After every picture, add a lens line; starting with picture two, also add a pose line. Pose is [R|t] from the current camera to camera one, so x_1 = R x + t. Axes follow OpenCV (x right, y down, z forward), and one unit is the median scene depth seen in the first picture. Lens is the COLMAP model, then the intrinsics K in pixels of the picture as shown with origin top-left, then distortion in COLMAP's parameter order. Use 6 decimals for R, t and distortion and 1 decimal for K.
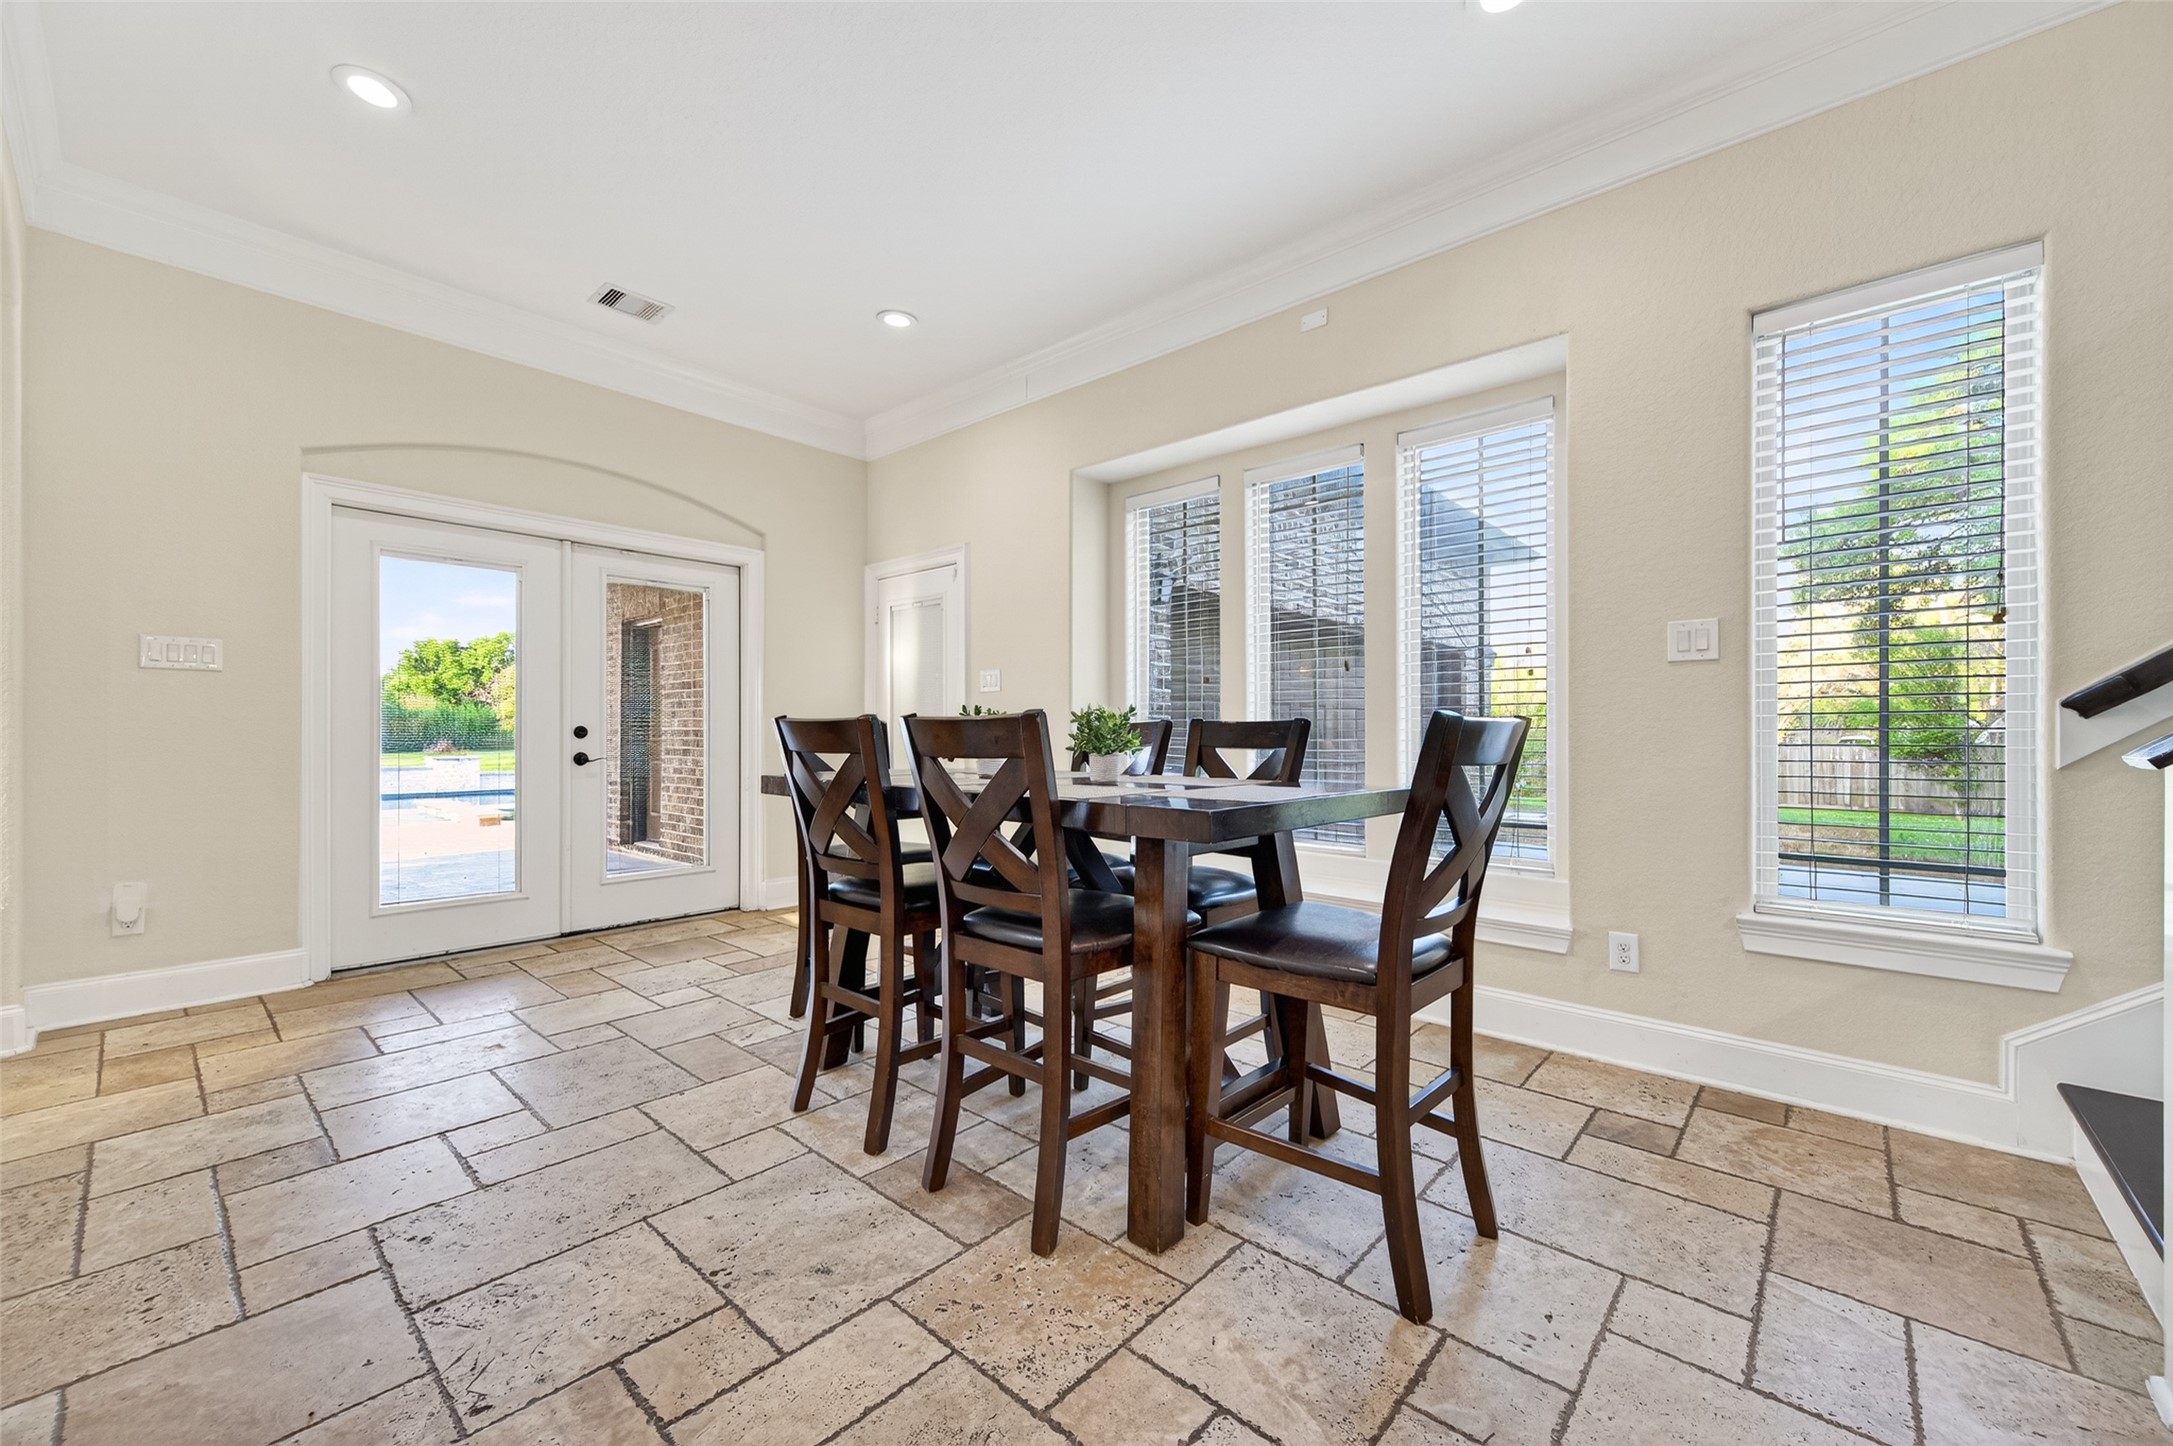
lens RADIAL K [[848.8, 0, 1086.5], [0, 848.8, 723.0], [0, 0, 1]] dist [0.000601, -0.000099]
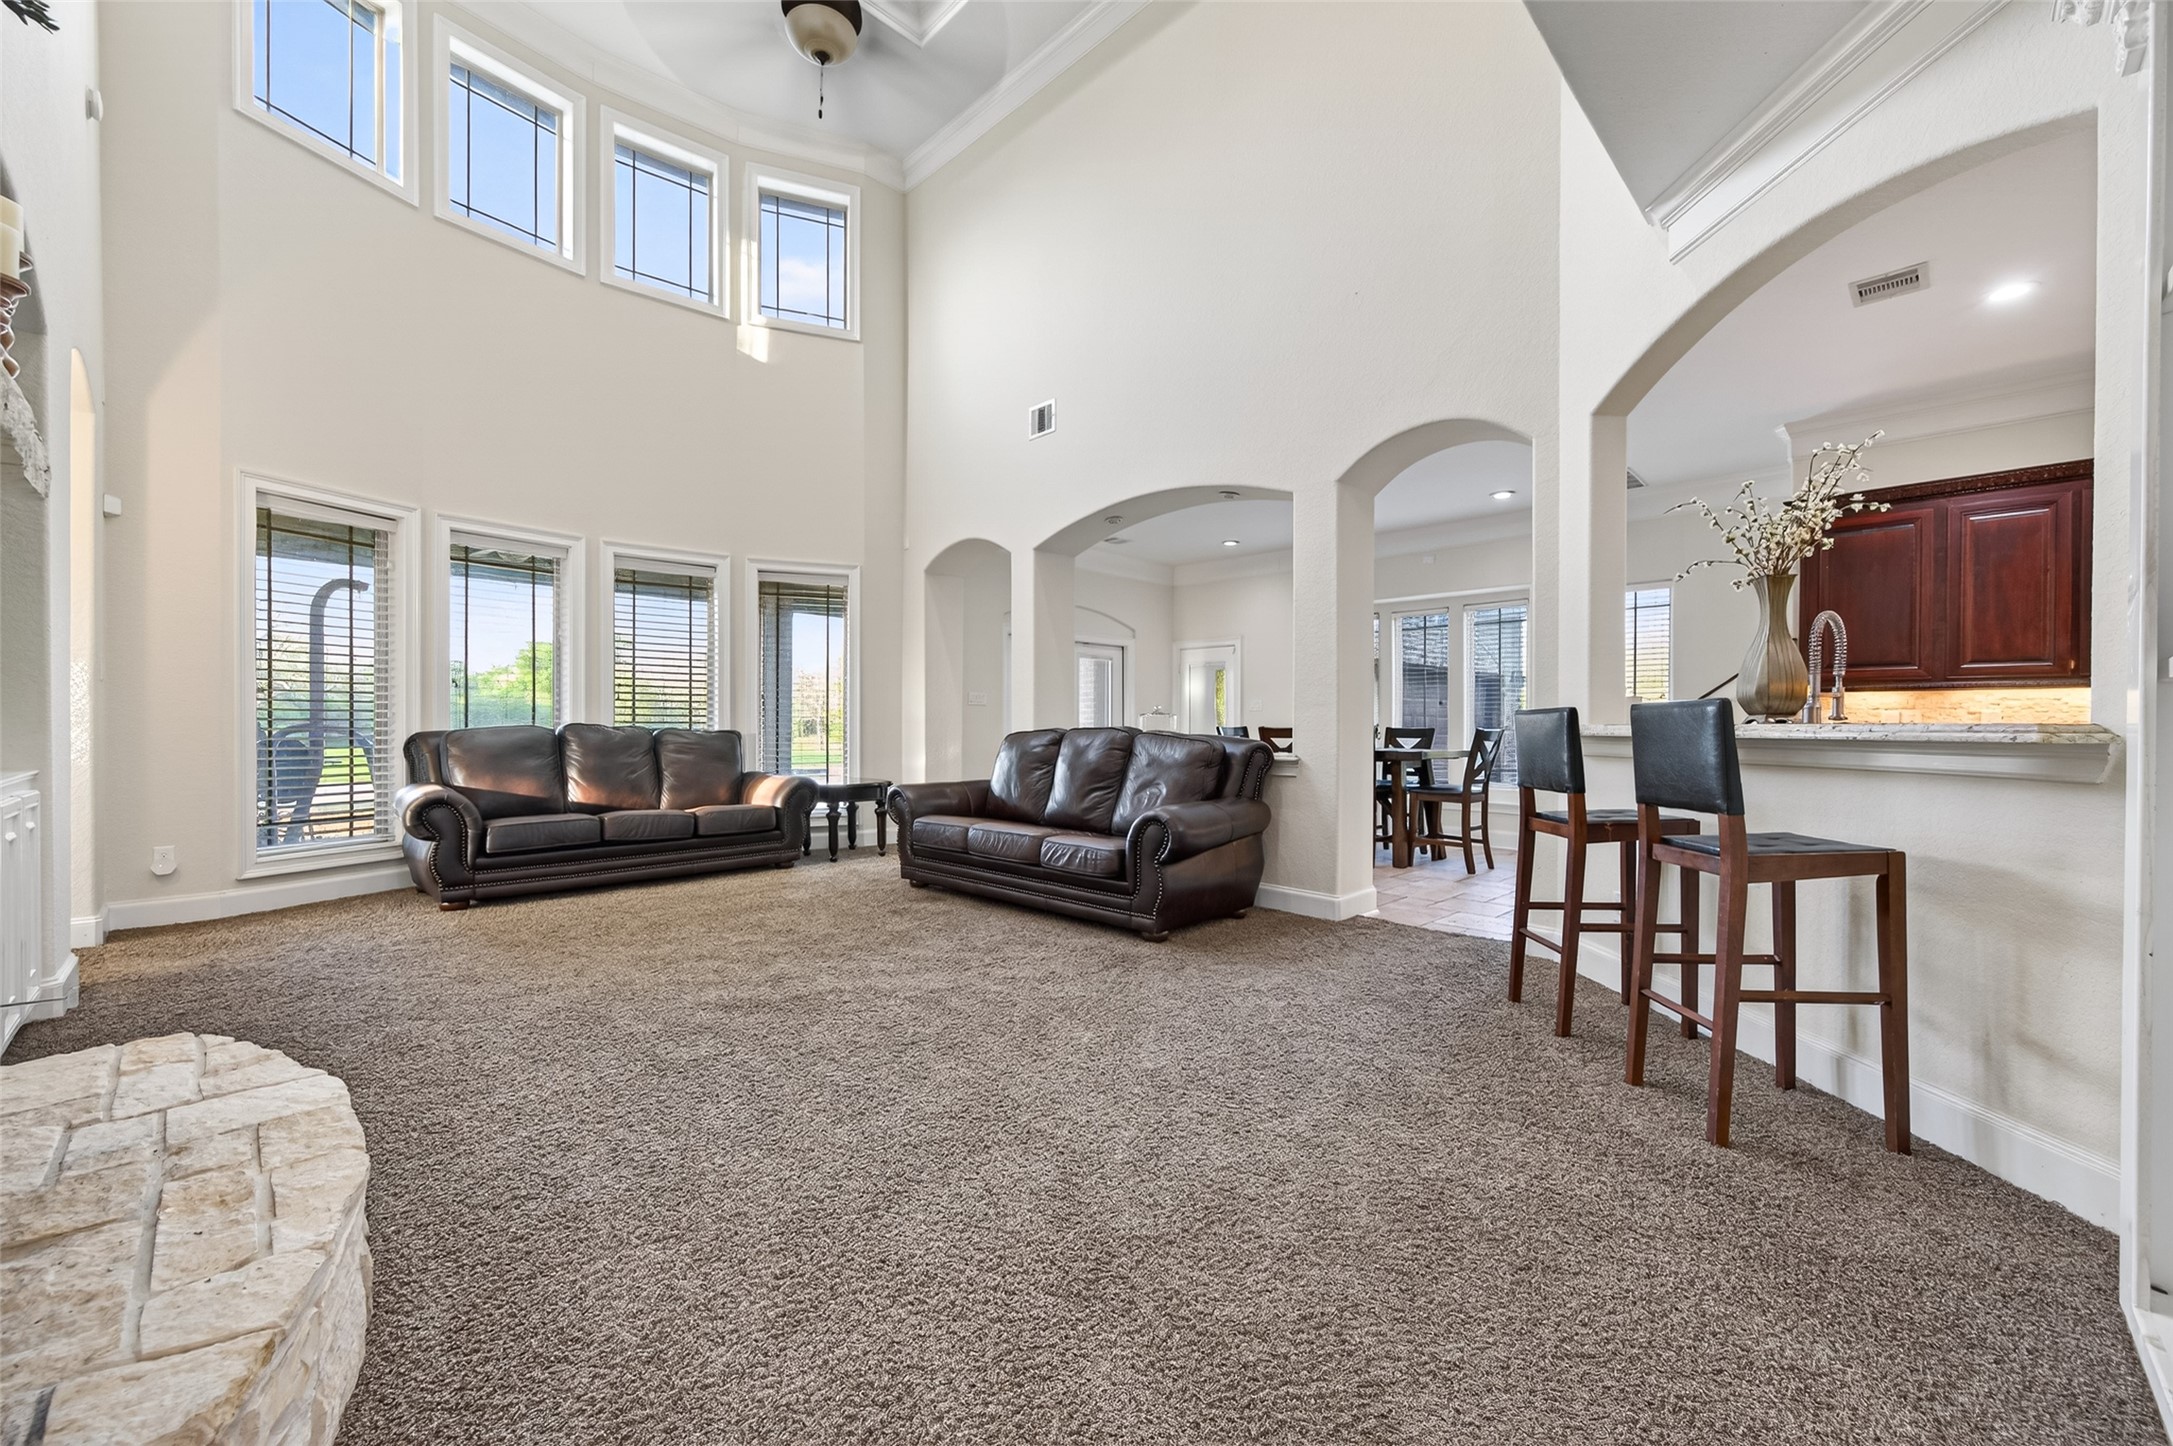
lens RADIAL K [[848.8, 0, 1086.5], [0, 848.8, 723.0], [0, 0, 1]] dist [0.000601, -0.000099]
pose [[0.998723, 0.003508, -0.050404, -1.081324], [-0.003410, 0.999992, 0.002023, -0.029197], [0.050410, -0.001848, 0.998727, -2.717517]]
